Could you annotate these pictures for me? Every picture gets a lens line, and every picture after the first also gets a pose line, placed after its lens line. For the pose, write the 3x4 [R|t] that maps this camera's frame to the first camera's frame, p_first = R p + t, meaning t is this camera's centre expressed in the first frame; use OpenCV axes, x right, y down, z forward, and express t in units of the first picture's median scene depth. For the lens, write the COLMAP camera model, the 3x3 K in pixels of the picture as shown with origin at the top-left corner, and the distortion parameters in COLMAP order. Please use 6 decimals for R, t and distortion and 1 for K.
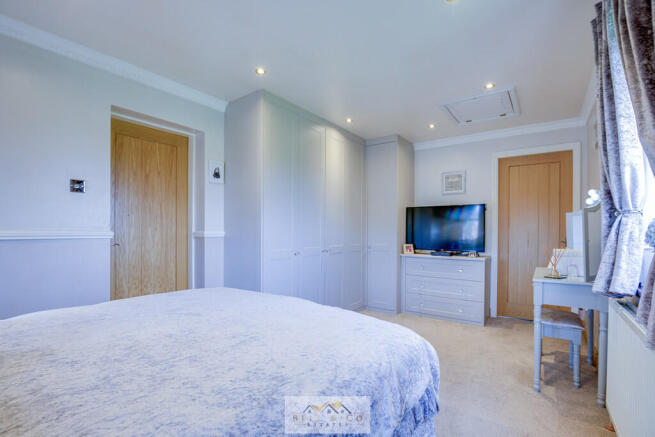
lens RADIAL K [[312.1, 0, 327.5], [0, 312.1, 218.5], [0, 0, 1]] dist [-0.030145, -0.000022]
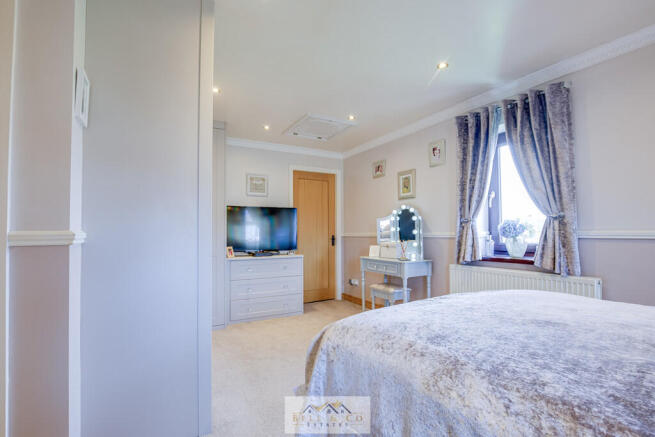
lens RADIAL K [[312.1, 0, 327.5], [0, 312.1, 218.5], [0, 0, 1]] dist [-0.030145, -0.000022]
pose [[0.410339, 0.038595, 0.911116, -0.497547], [-0.029661, 0.999140, -0.028965, 0.021376], [-0.911450, -0.015139, 0.411131, 0.411755]]
